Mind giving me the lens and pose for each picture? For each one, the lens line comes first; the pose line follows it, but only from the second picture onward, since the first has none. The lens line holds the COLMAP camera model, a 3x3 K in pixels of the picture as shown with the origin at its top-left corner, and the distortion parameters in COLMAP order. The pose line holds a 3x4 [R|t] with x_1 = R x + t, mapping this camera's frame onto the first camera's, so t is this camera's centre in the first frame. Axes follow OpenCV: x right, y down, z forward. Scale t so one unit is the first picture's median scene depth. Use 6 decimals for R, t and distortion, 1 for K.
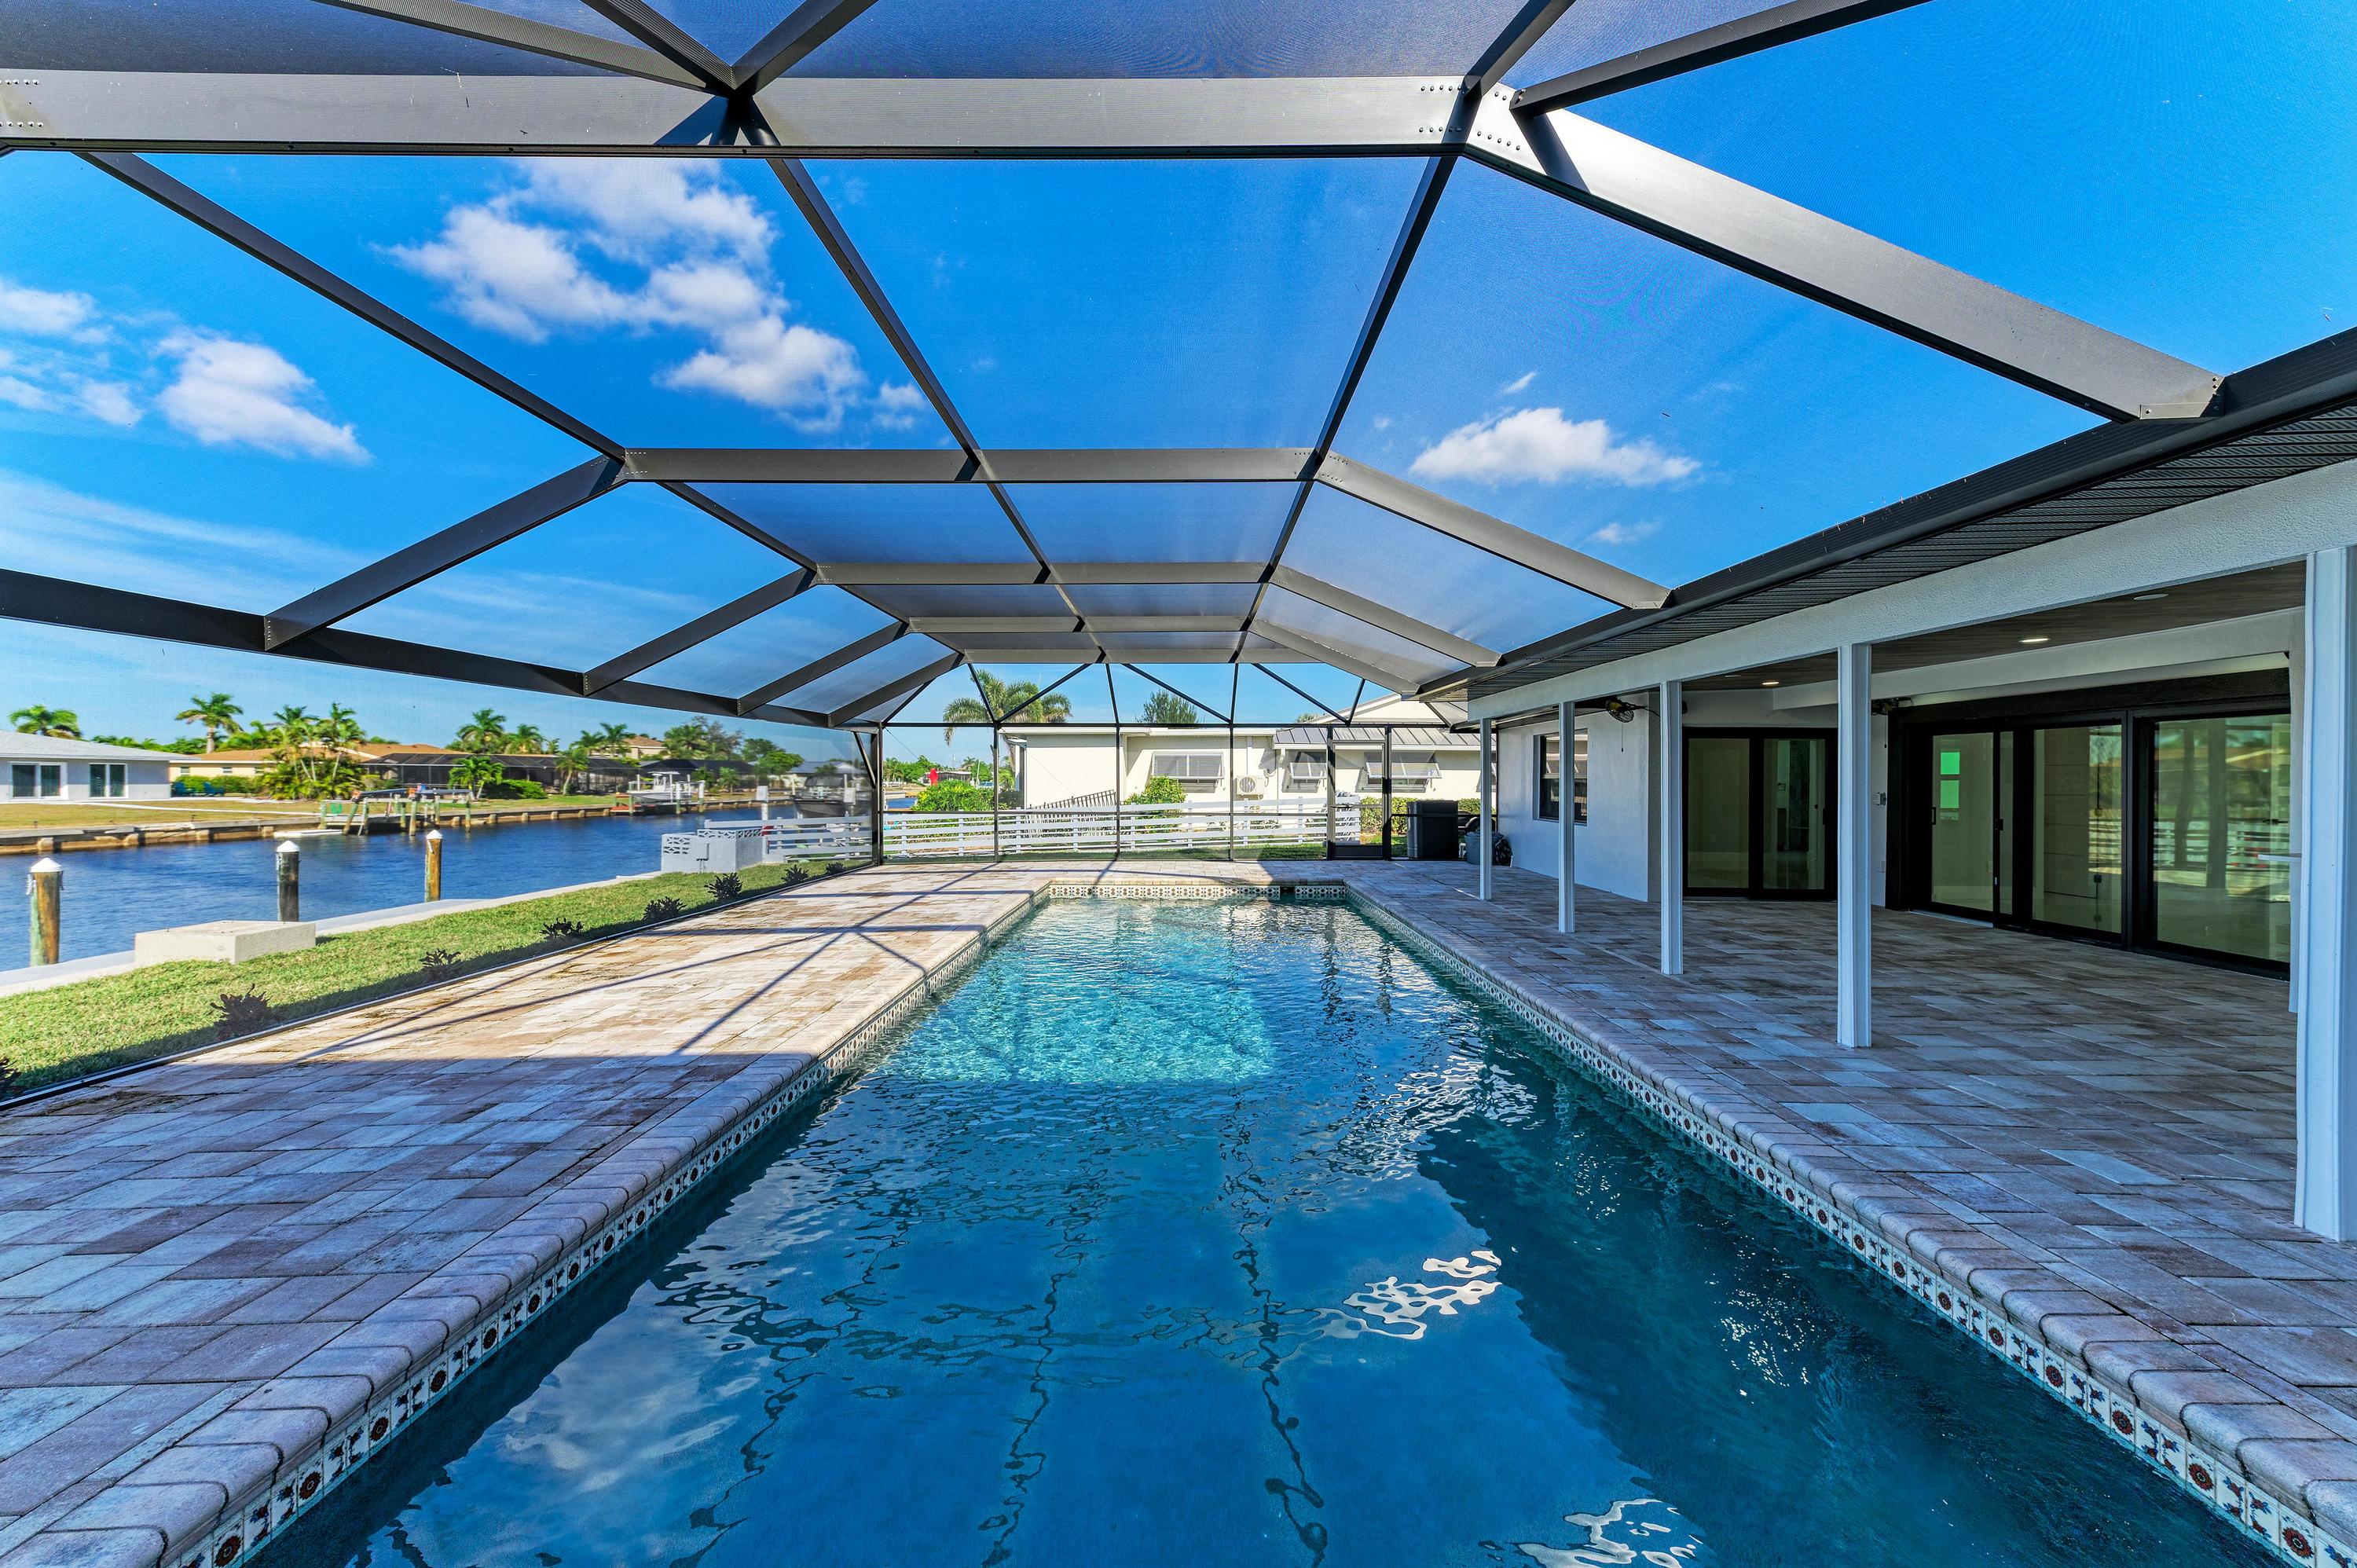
lens RADIAL K [[901.8, 0, 1186.6], [0, 901.8, 781.4], [0, 0, 1]] dist [0.012832, -0.002162]
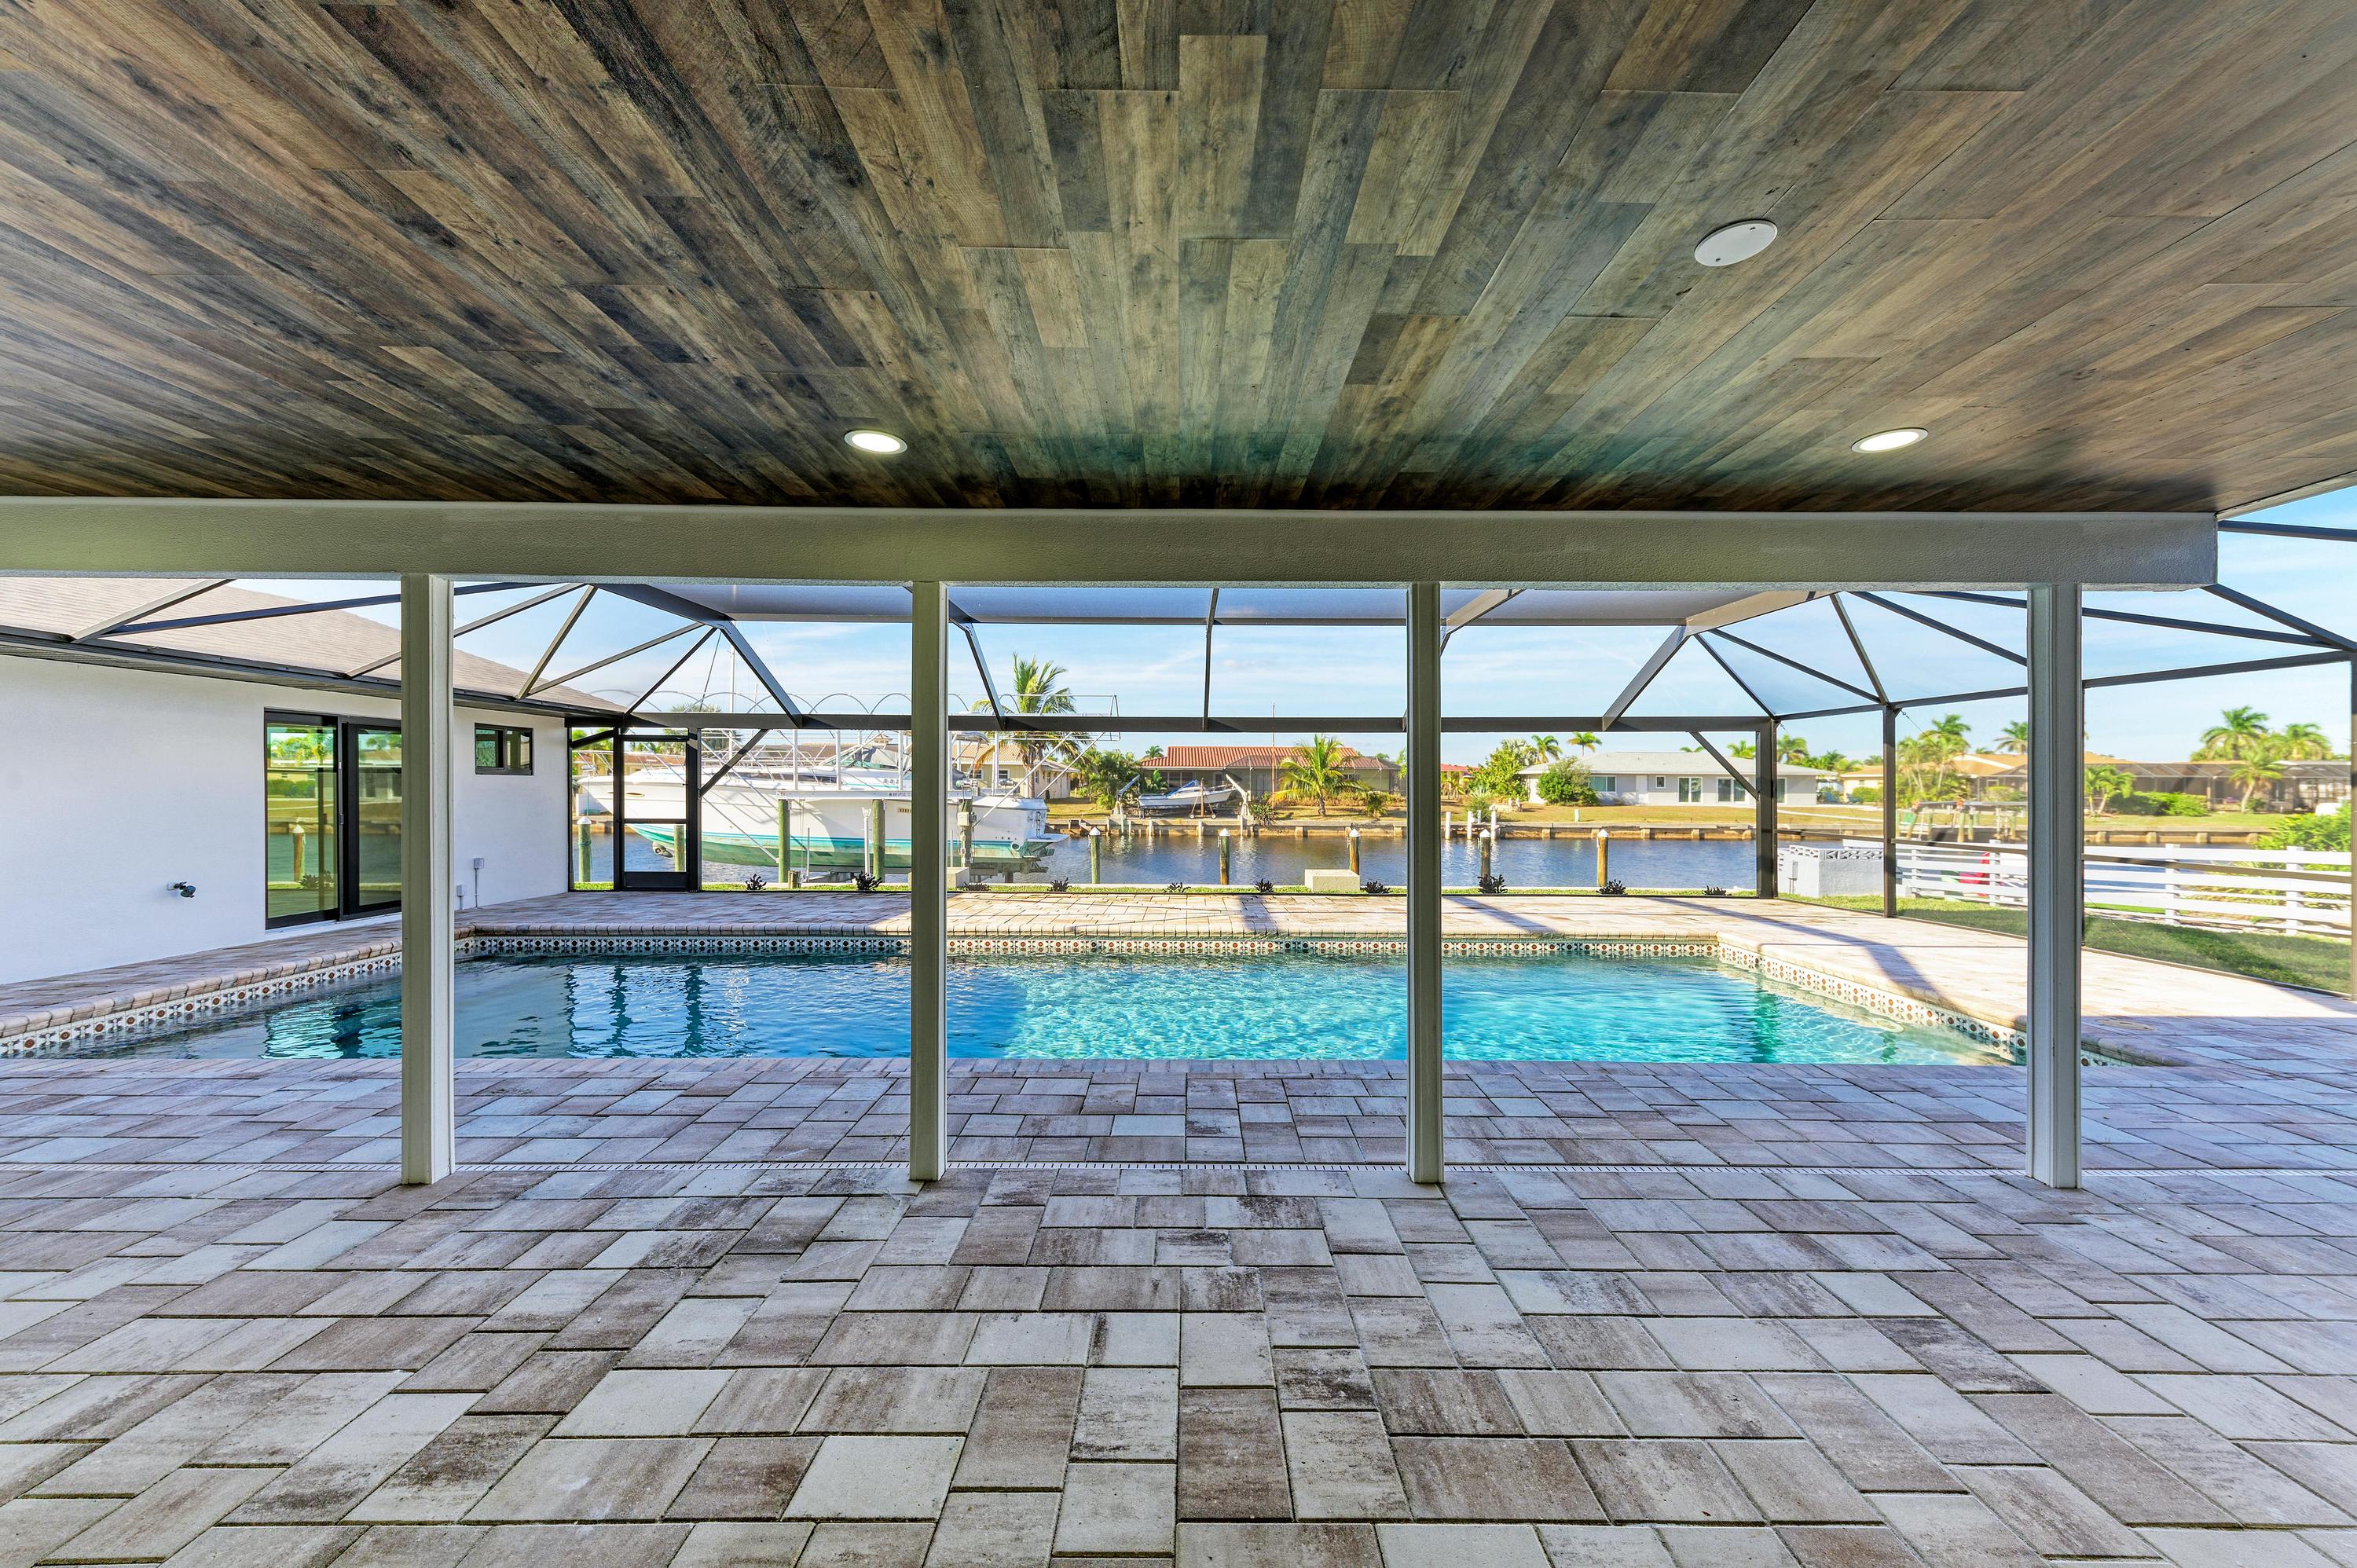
lens RADIAL K [[901.8, 0, 1194.3], [0, 901.8, 789.9], [0, 0, 1]] dist [0.012832, -0.002162]
pose [[0.004470, 0.003928, -0.999982, 0.422692], [-0.008441, 0.999957, 0.003890, -0.000328], [0.999954, 0.008424, 0.004503, 0.461727]]
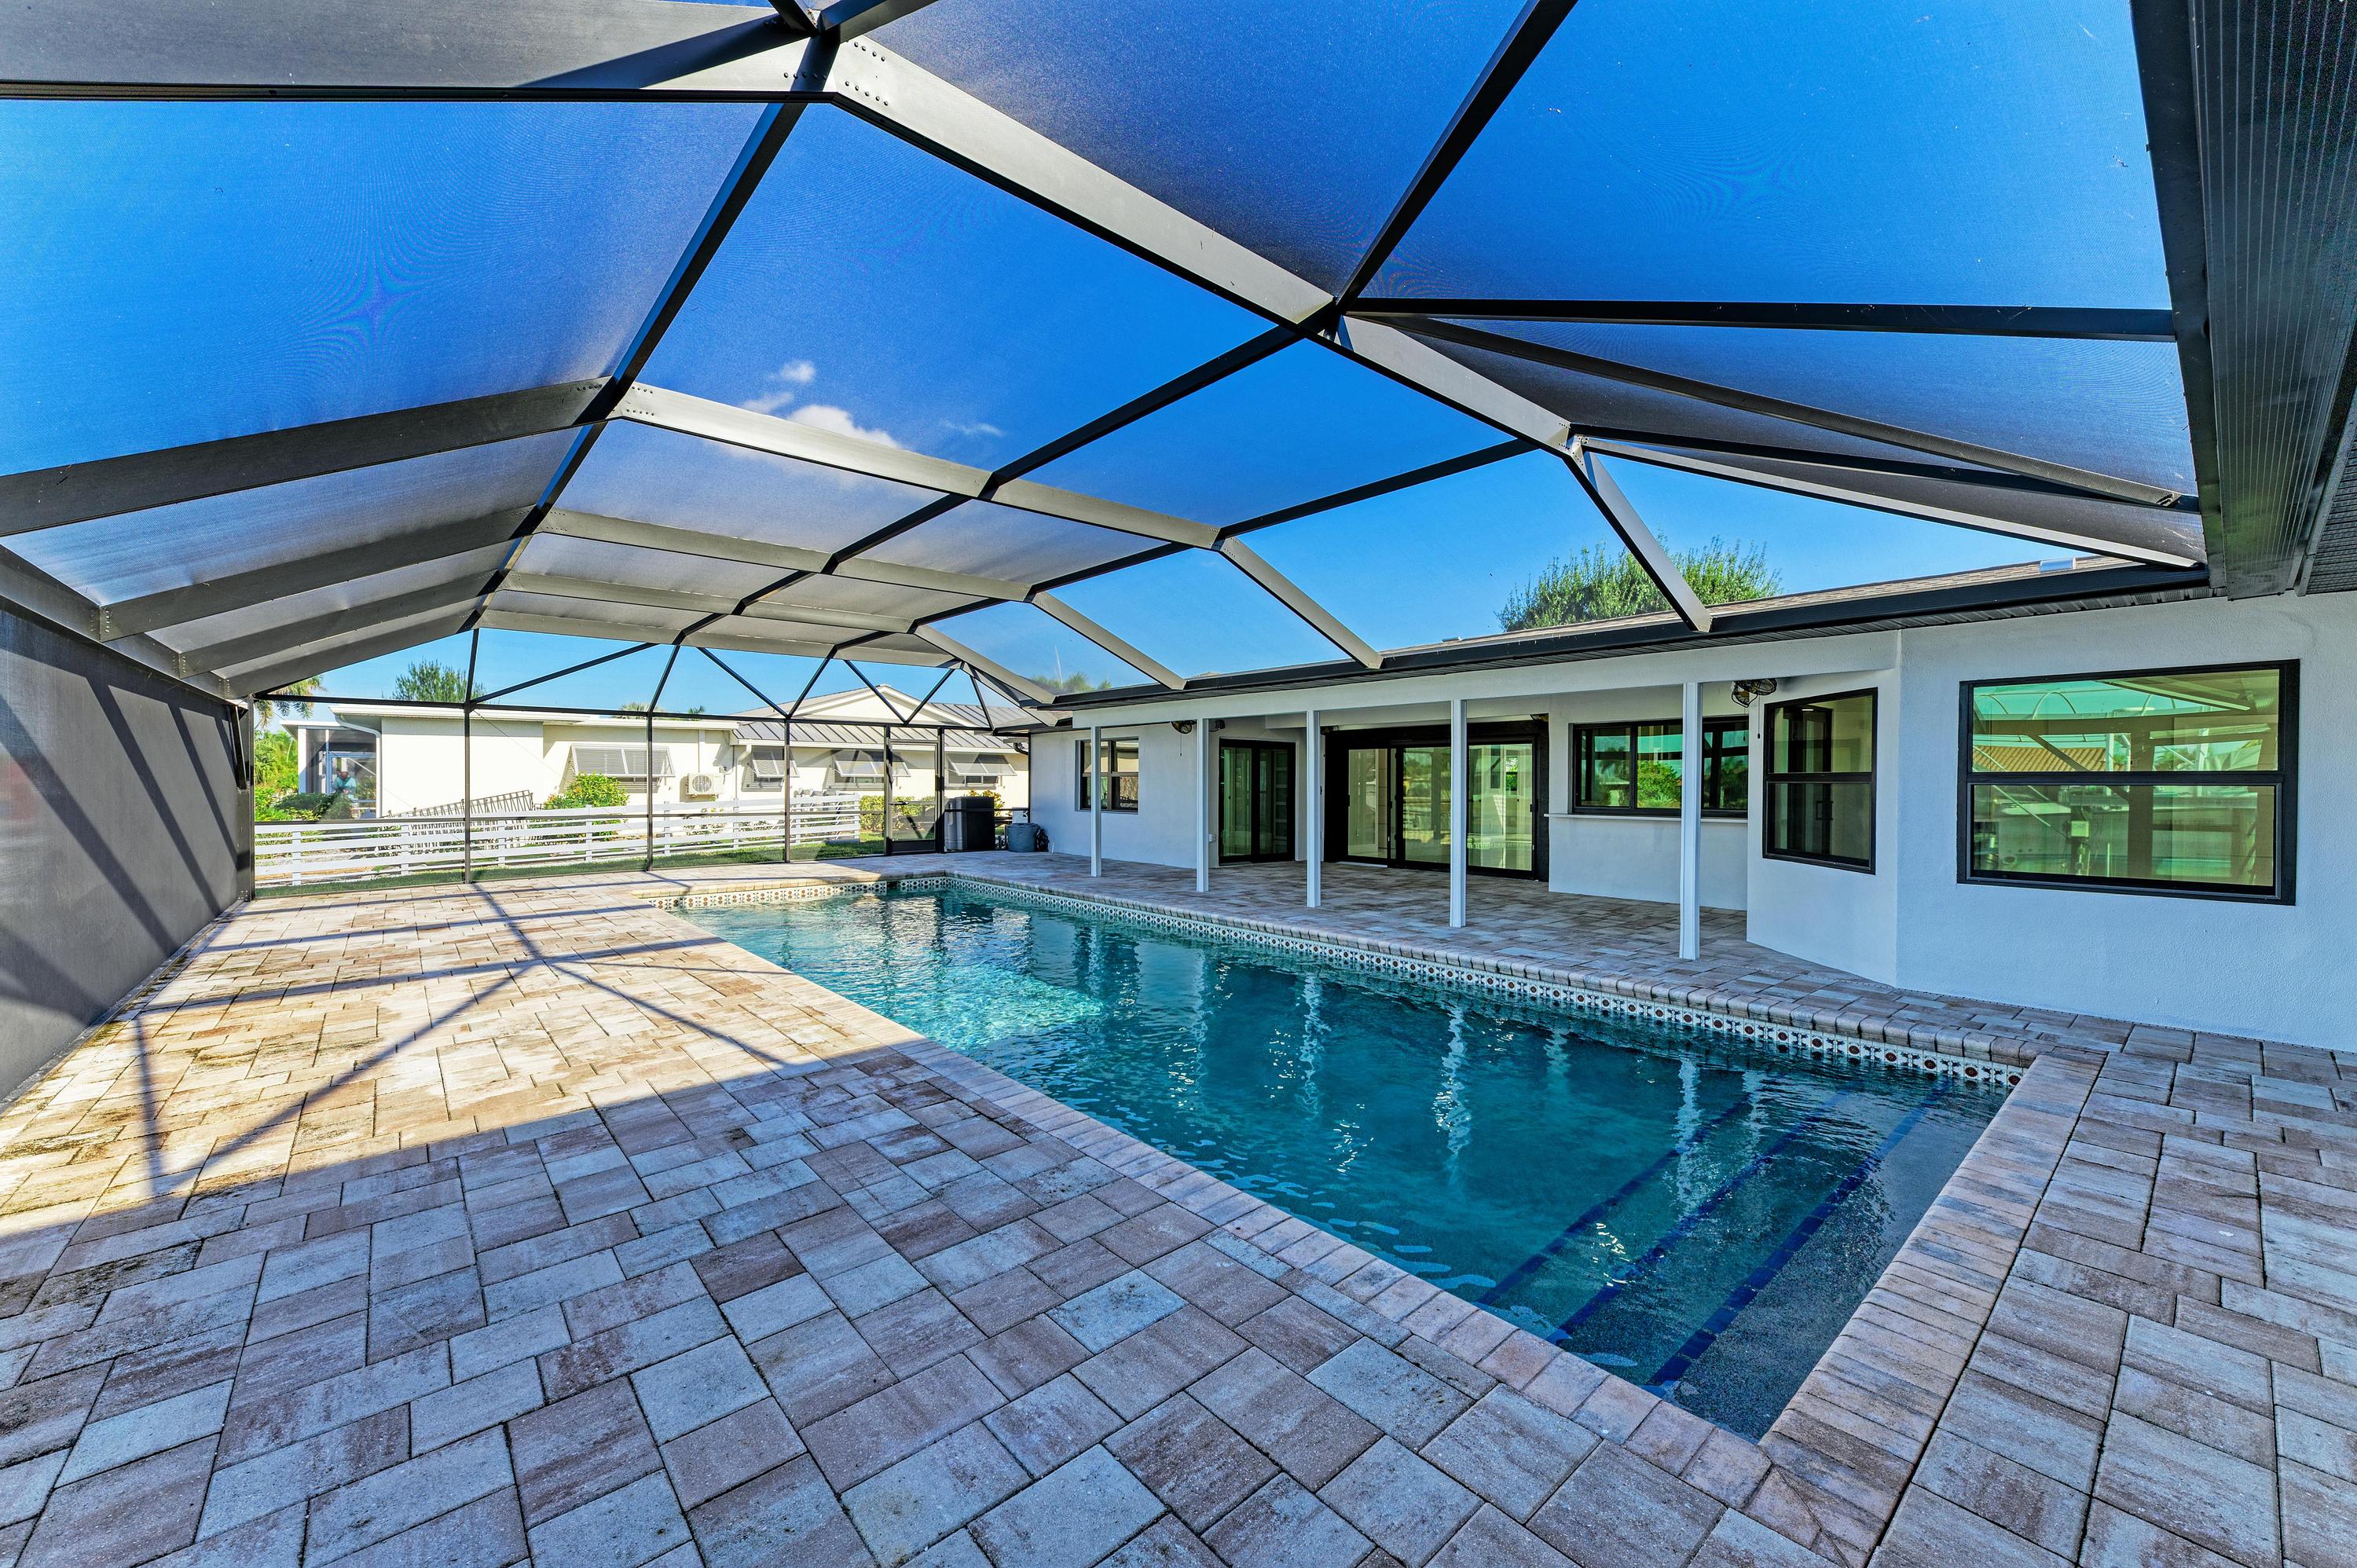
lens RADIAL K [[901.8, 0, 1173.4], [0, 901.8, 786.6], [0, 0, 1]] dist [0.012832, -0.002162]
pose [[0.761162, -0.005157, 0.648541, -0.260089], [0.001060, 0.999977, 0.006708, 0.001751], [-0.648560, -0.004418, 0.761150, 0.007699]]
